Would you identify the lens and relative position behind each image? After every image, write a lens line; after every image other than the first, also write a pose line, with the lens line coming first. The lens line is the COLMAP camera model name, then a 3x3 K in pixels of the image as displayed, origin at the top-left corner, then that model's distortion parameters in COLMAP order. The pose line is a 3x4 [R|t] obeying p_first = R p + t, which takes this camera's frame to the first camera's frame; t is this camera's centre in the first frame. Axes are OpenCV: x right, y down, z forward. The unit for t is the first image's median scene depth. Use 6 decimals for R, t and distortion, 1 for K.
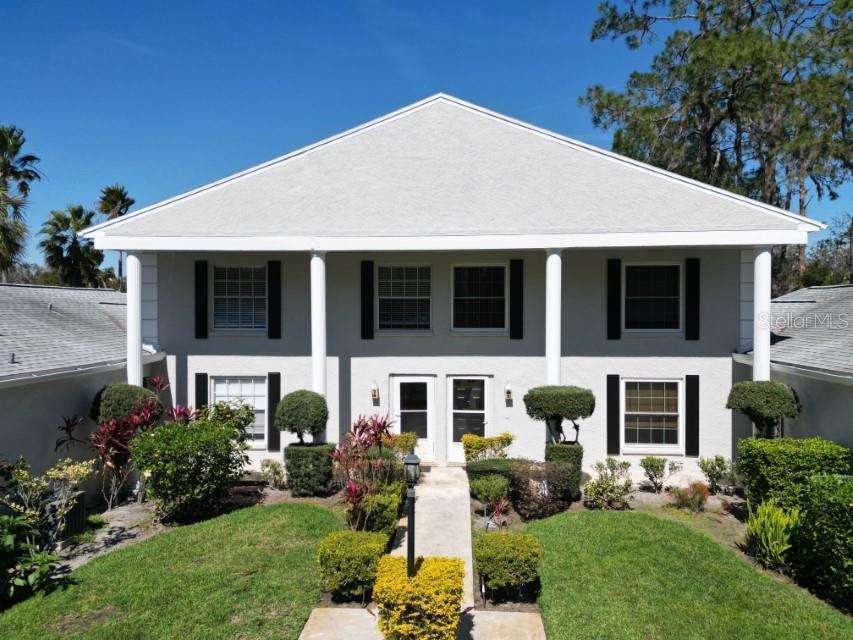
lens RADIAL K [[710.1, 0, 423.1], [0, 710.1, 302.1], [0, 0, 1]] dist [0.156803, -0.301272]
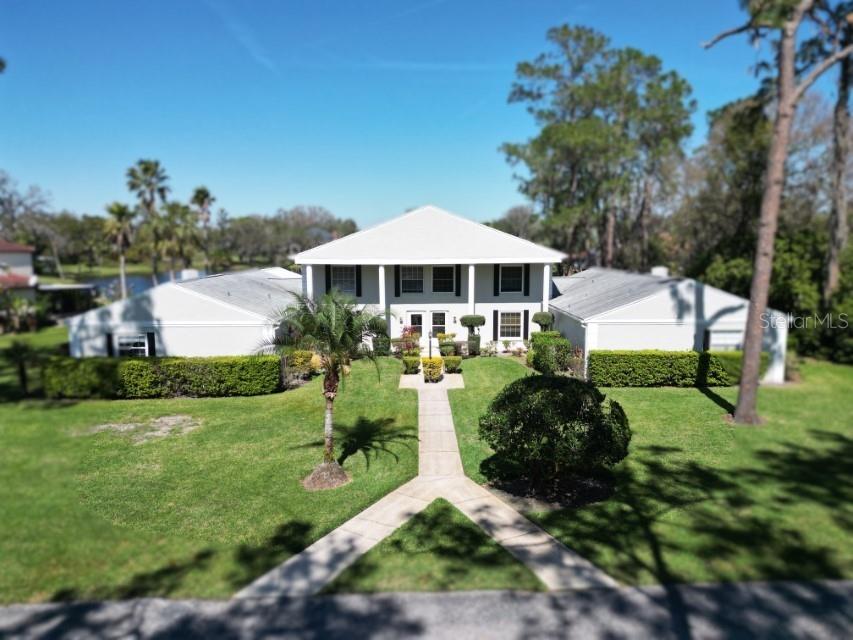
lens RADIAL K [[710.1, 0, 423.1], [0, 710.1, 302.1], [0, 0, 1]] dist [0.156803, -0.301272]
pose [[0.997743, -0.009433, 0.066483, -0.155546], [0.003489, 0.996028, 0.088970, -0.149736], [-0.067058, -0.088537, 0.993813, -1.461129]]
